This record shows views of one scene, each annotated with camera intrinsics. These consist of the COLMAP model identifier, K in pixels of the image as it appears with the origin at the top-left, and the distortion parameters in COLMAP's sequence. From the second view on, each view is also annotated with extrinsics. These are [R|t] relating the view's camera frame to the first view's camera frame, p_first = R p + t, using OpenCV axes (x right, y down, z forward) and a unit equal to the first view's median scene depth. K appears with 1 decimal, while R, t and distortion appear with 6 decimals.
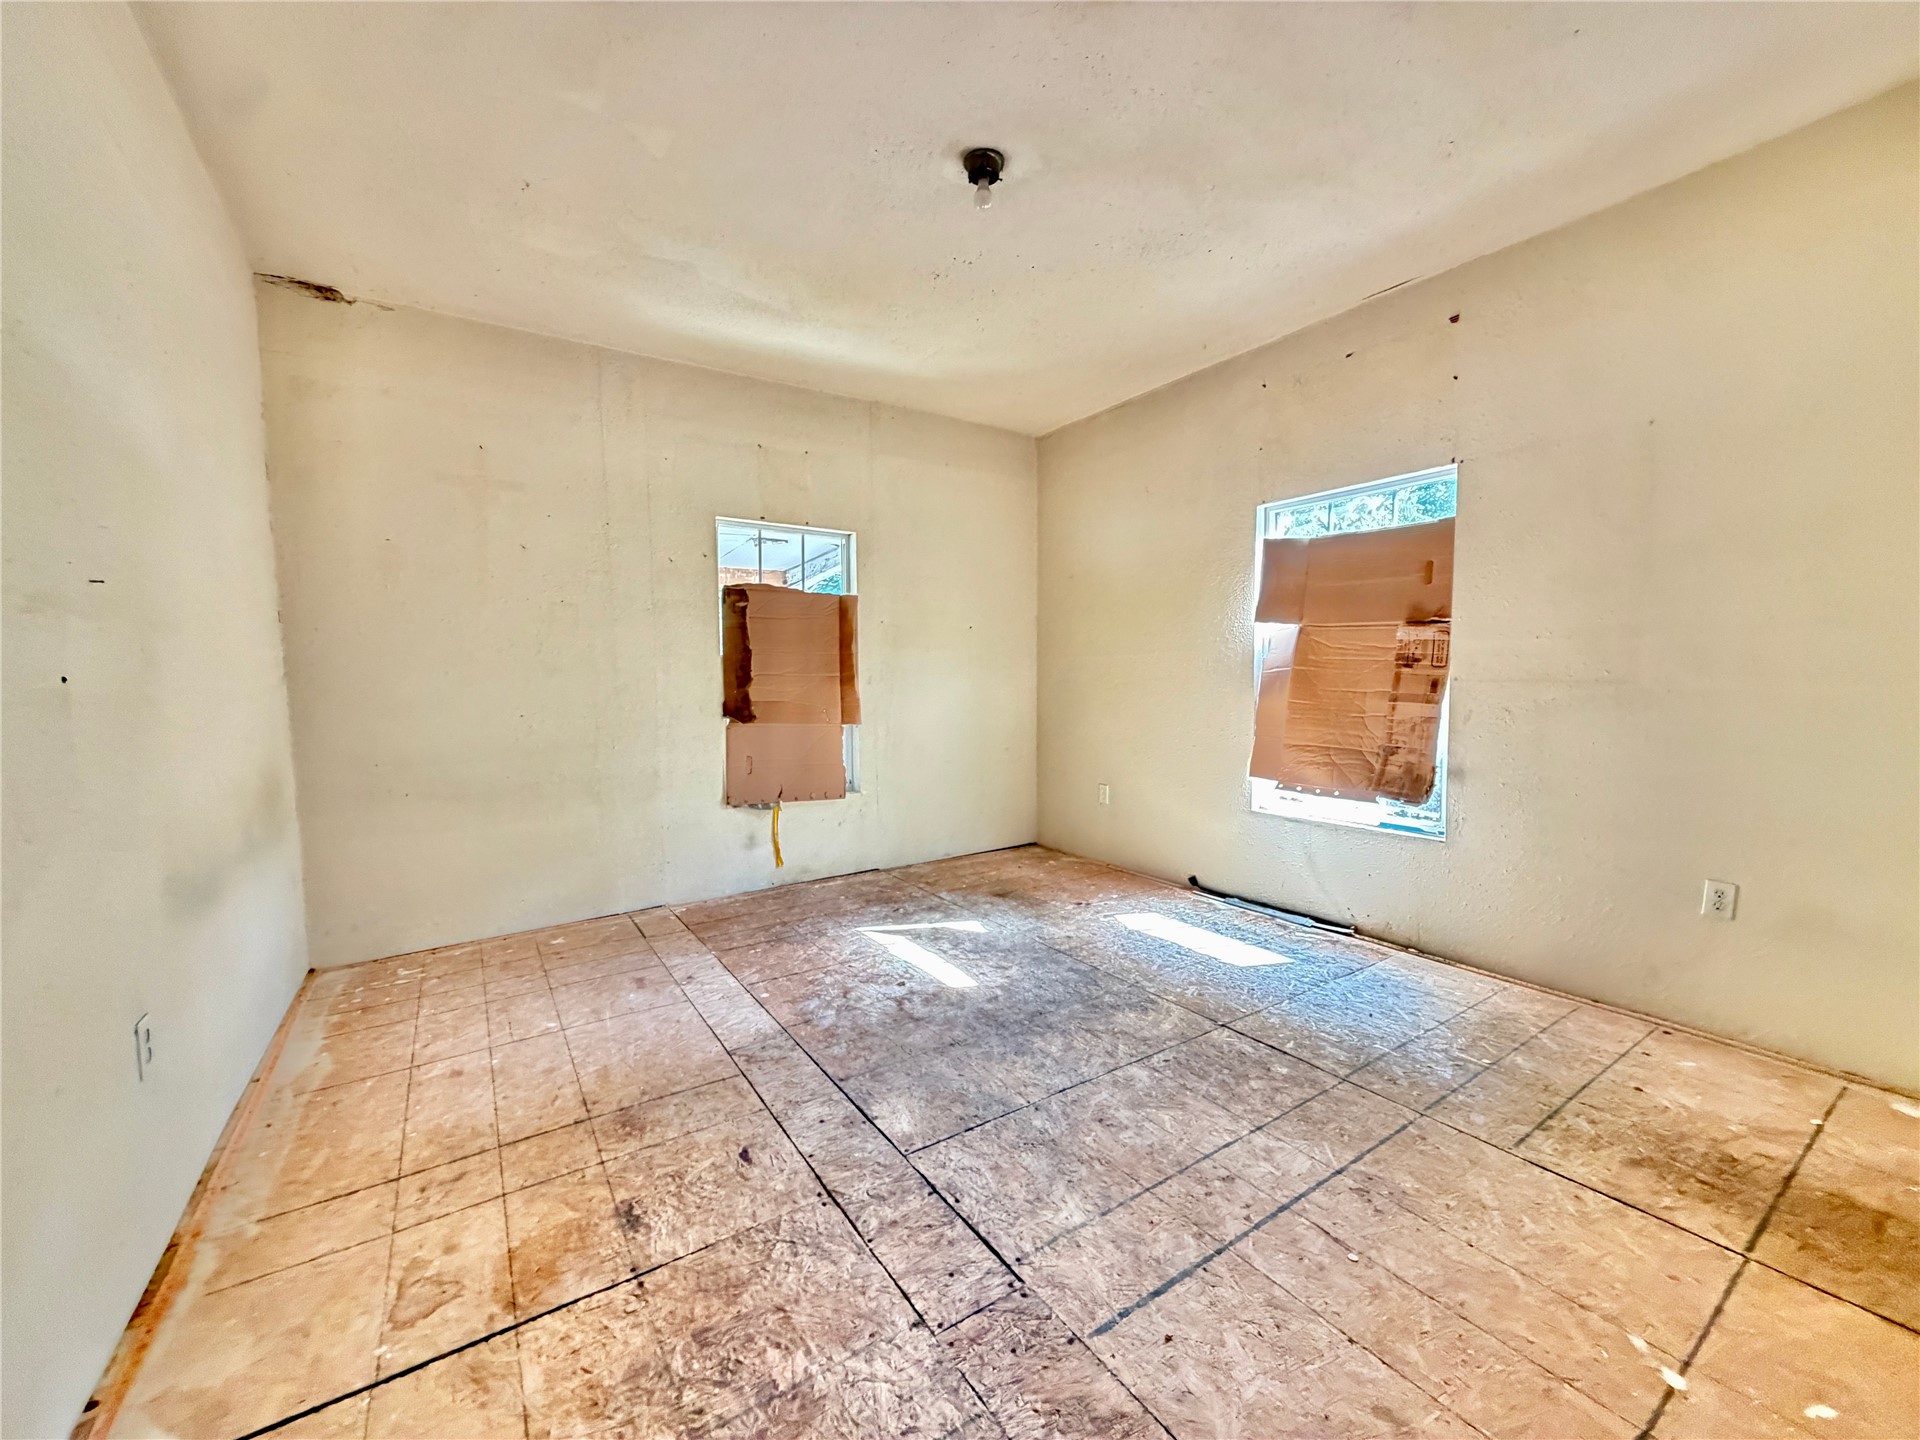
lens RADIAL K [[762.6, 0, 958.1], [0, 762.6, 724.5], [0, 0, 1]] dist [-0.001040, 0.000811]
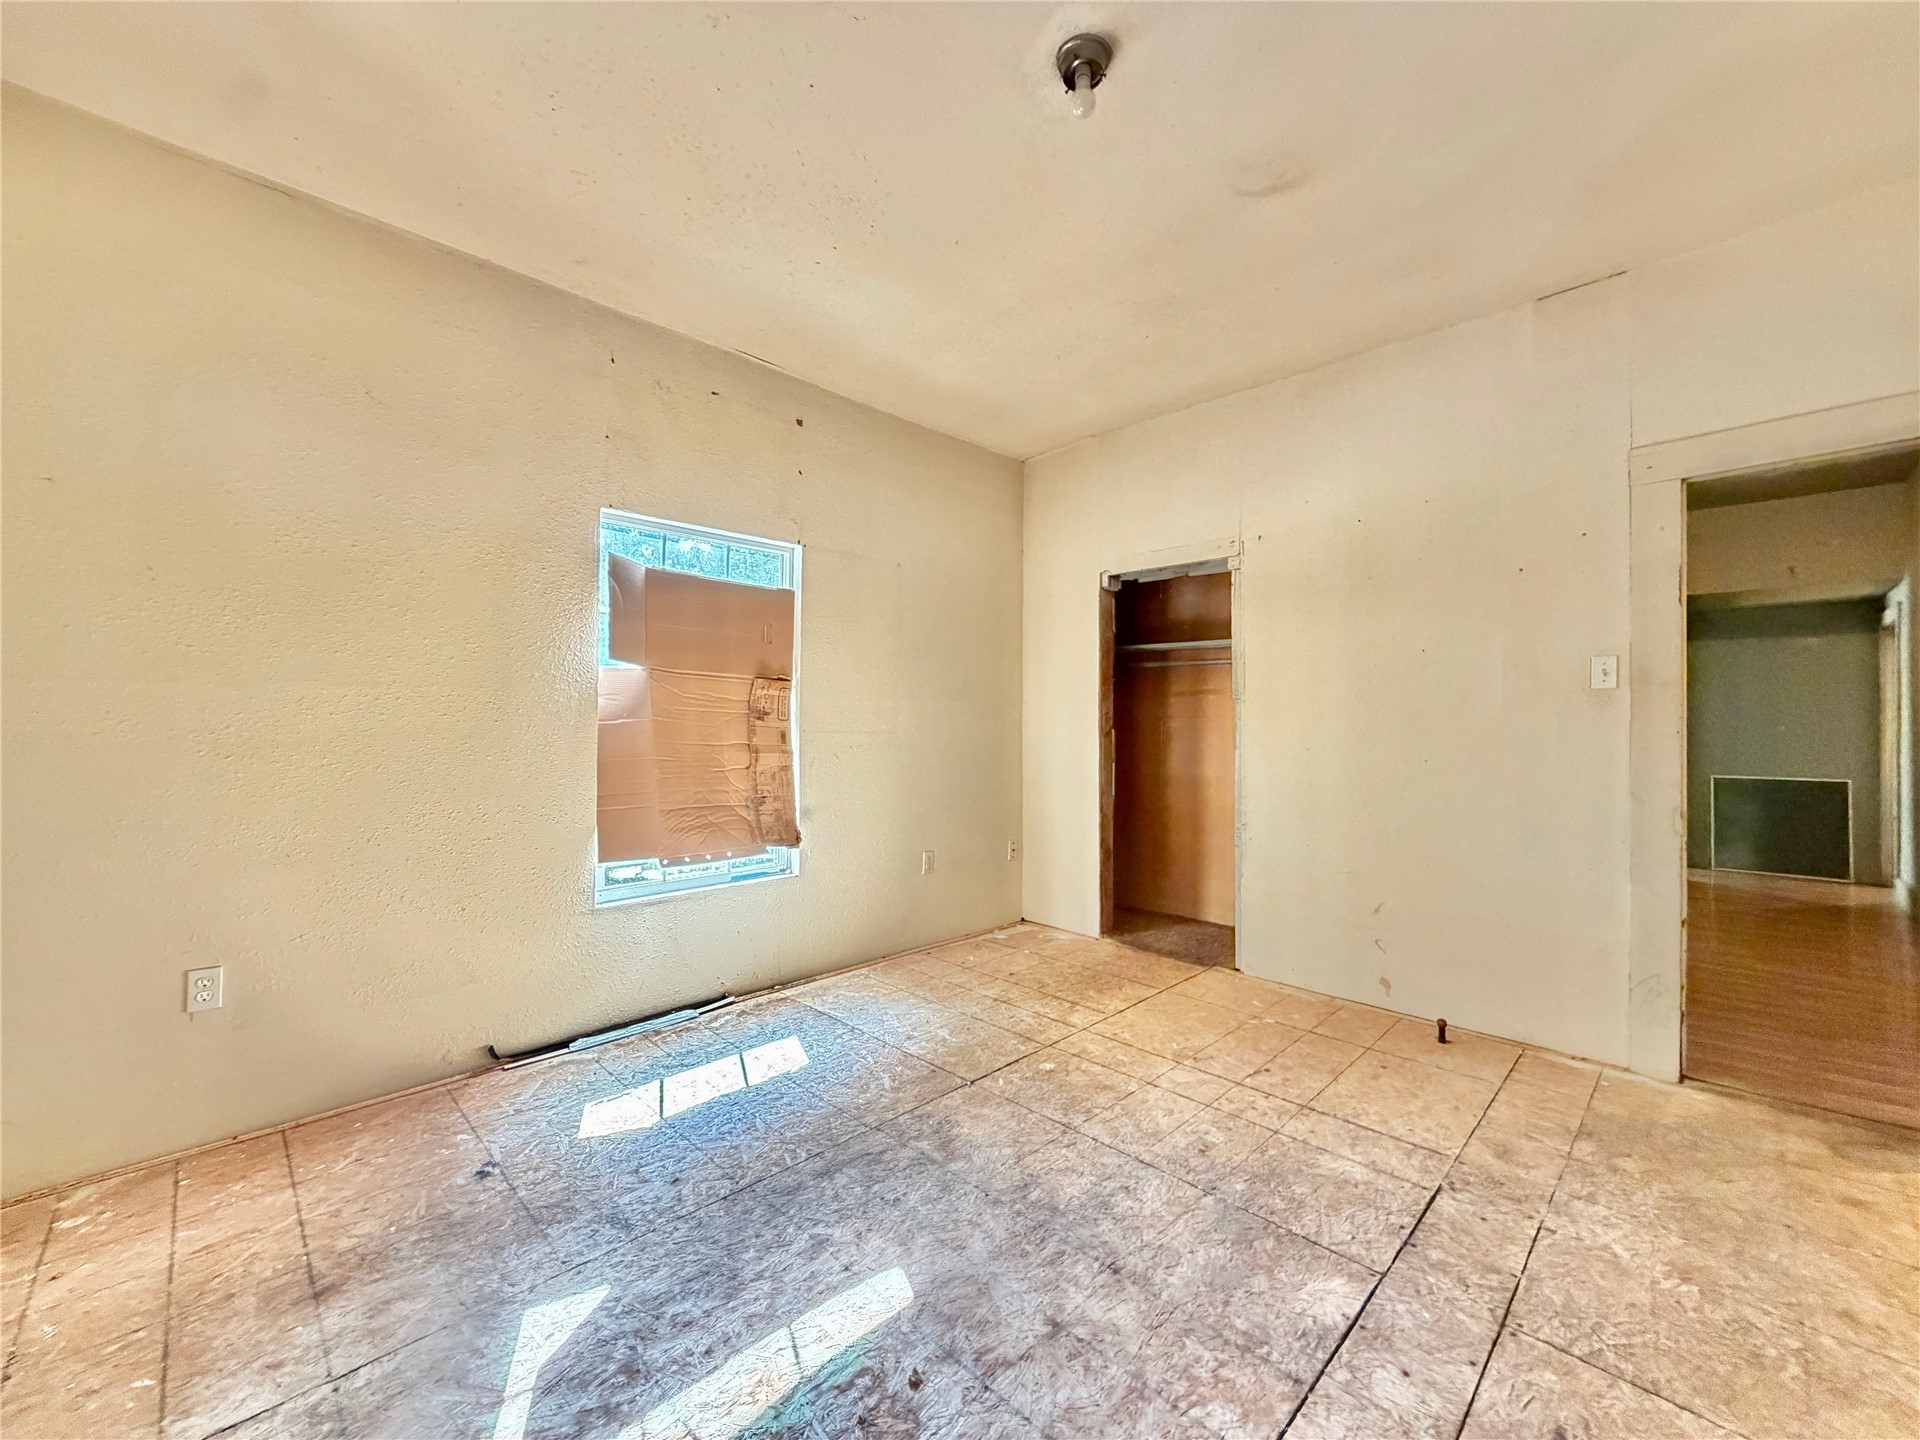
lens RADIAL K [[762.6, 0, 953.8], [0, 762.6, 720.4], [0, 0, 1]] dist [-0.001040, 0.000811]
pose [[-0.185746, 0.009547, 0.982551, -0.504996], [0.062069, 0.998070, 0.002036, -0.061658], [-0.980635, 0.061364, -0.185980, 0.959018]]
